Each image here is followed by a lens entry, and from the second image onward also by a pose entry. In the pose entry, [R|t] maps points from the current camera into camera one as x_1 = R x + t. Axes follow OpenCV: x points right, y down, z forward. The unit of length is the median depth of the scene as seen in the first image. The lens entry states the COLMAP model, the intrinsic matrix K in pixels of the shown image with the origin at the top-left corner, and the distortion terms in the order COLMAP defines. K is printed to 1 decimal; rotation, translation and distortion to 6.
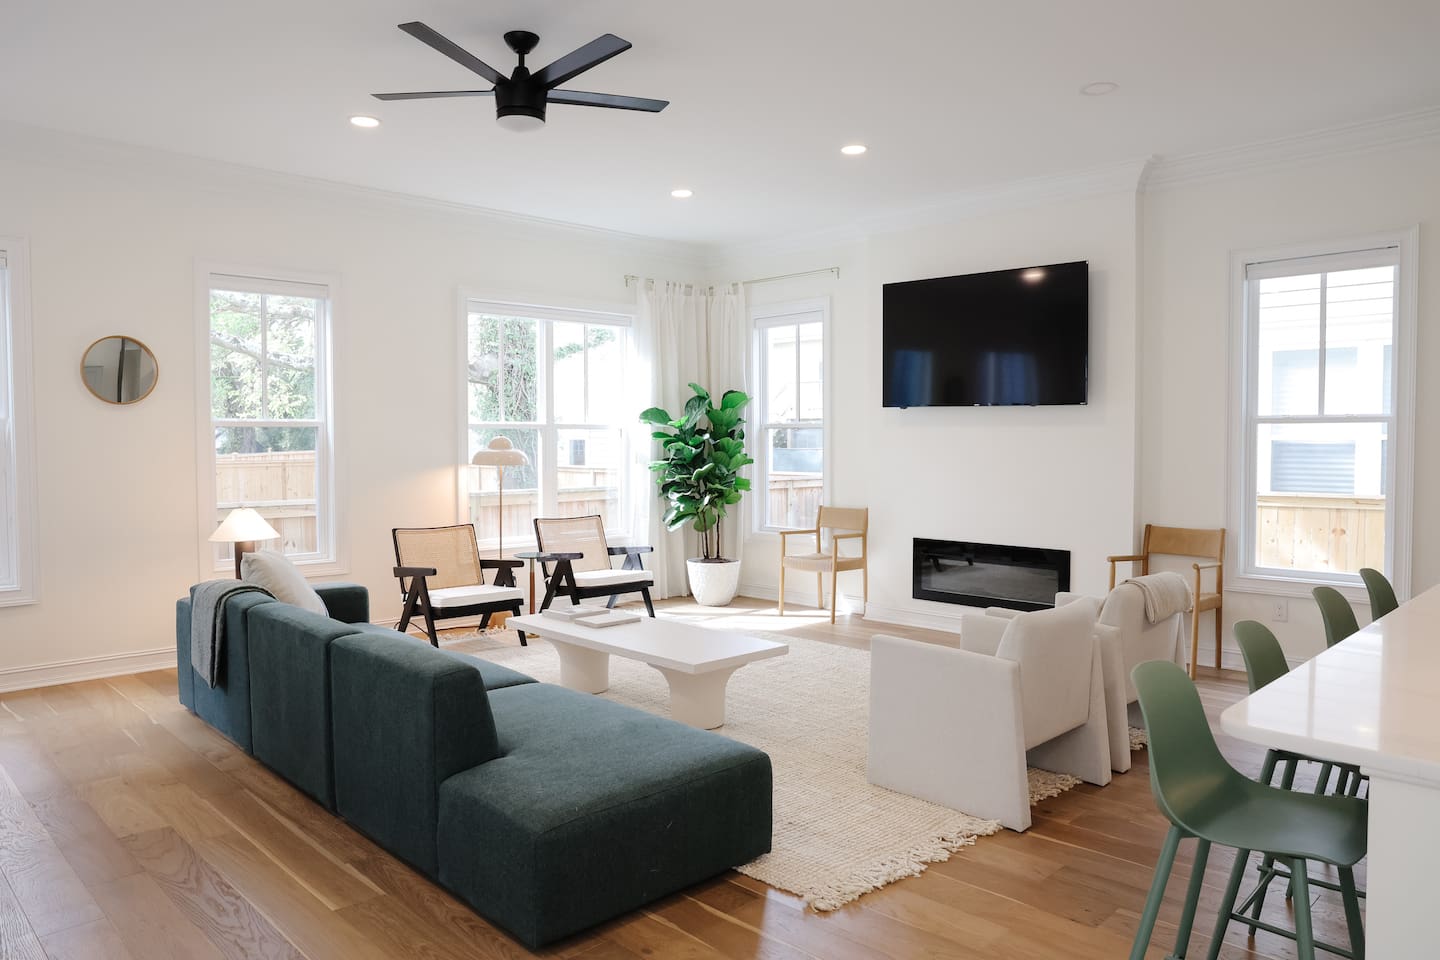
lens RADIAL K [[984.2, 0, 720.0], [0, 984.2, 480.0], [0, 0, 1]] dist [-0.129851, 0.098620]
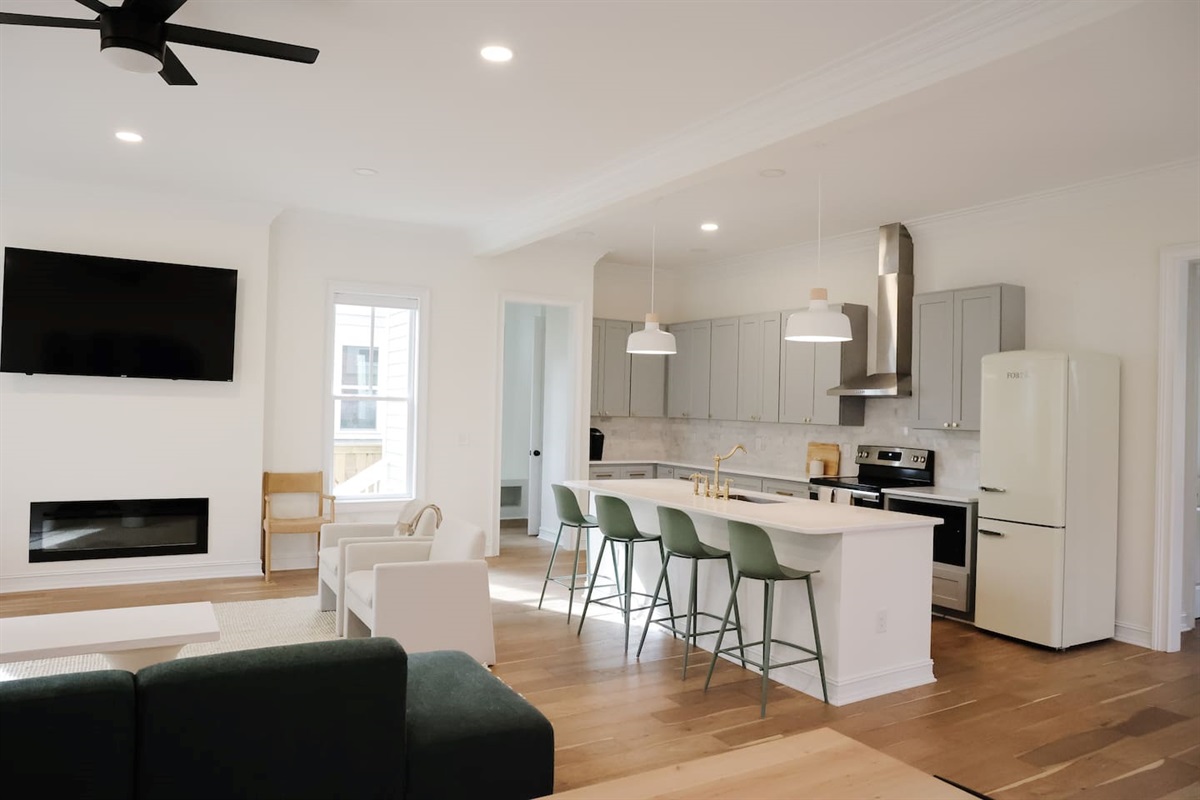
lens RADIAL K [[820.2, 0, 600.0], [0, 820.2, 400.0], [0, 0, 1]] dist [-0.129851, 0.098620]
pose [[0.248573, 0.019427, 0.968418, -0.397662], [0.012130, 0.999658, -0.023167, -0.018332], [-0.968537, 0.017505, 0.248252, 0.205547]]
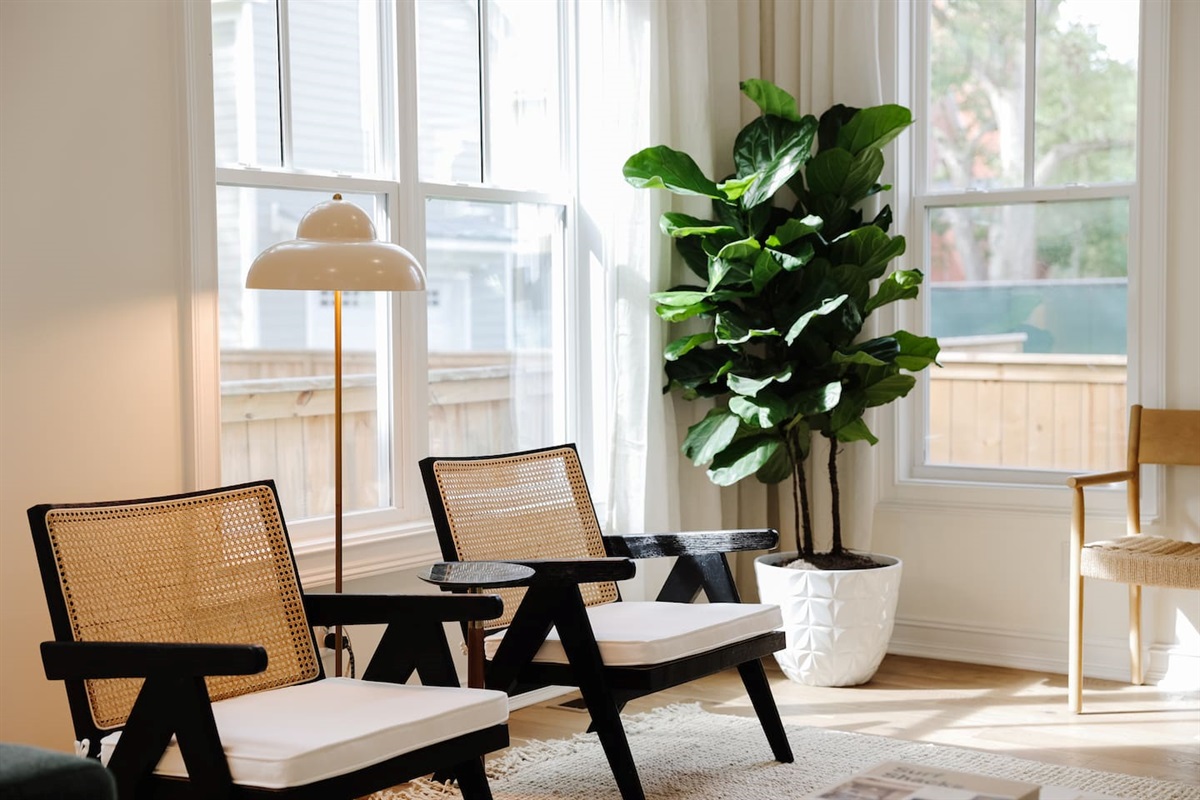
lens RADIAL K [[1738.1, 0, 571.3], [0, 1738.1, 418.1], [0, 0, 1]] dist [0.134420, 0.024035]
pose [[0.986570, -0.021967, 0.161854, -0.213720], [0.019304, 0.999651, 0.018010, 0.015183], [-0.162193, -0.014643, 0.986650, 0.381049]]
